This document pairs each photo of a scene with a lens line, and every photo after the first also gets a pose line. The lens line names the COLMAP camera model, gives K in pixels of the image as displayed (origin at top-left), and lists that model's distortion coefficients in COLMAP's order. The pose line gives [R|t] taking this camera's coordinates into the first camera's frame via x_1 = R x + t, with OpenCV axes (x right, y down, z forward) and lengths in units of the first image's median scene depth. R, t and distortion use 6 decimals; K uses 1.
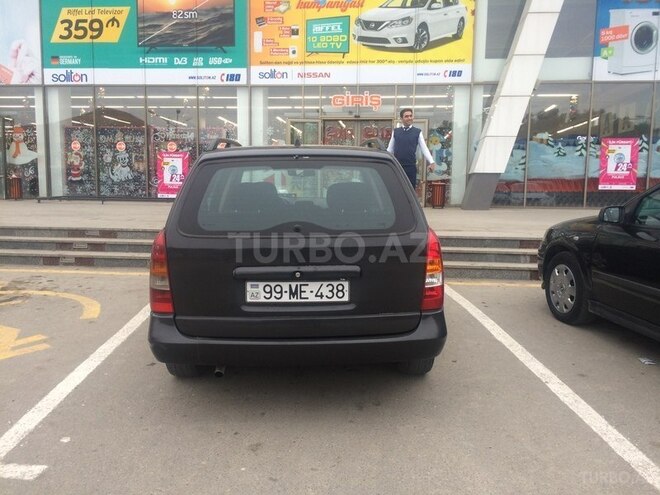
lens RADIAL K [[563.2, 0, 328.6], [0, 563.2, 247.3], [0, 0, 1]] dist [0.044898, -0.063416]
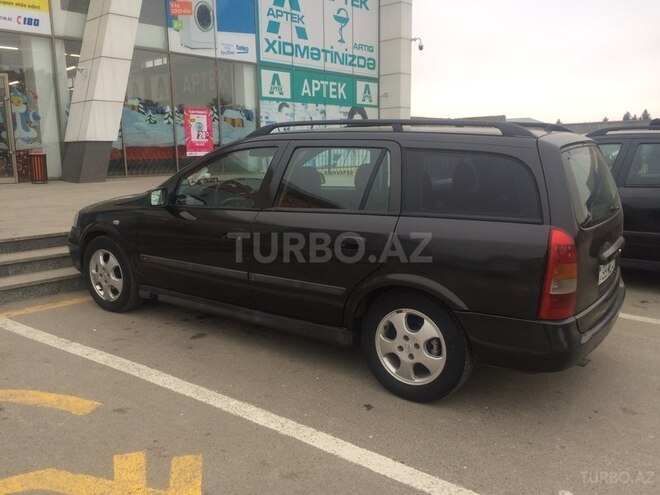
lens RADIAL K [[563.2, 0, 330.0], [0, 563.2, 248.5], [0, 0, 1]] dist [0.044898, -0.063416]
pose [[0.591777, -0.156549, 0.790754, -0.231315], [0.103036, 0.987604, 0.118411, -0.027619], [-0.799489, 0.011403, 0.600572, 0.140013]]
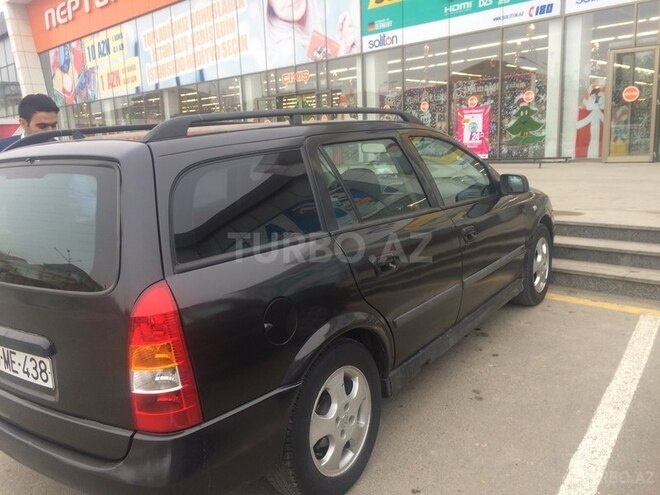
lens RADIAL K [[563.2, 0, 330.3], [0, 563.2, 249.2], [0, 0, 1]] dist [0.044898, -0.063416]
pose [[0.781898, 0.067222, -0.619771, 0.621141], [-0.011647, 0.995571, 0.093288, -0.116994], [0.623297, -0.065724, 0.779218, 0.650698]]
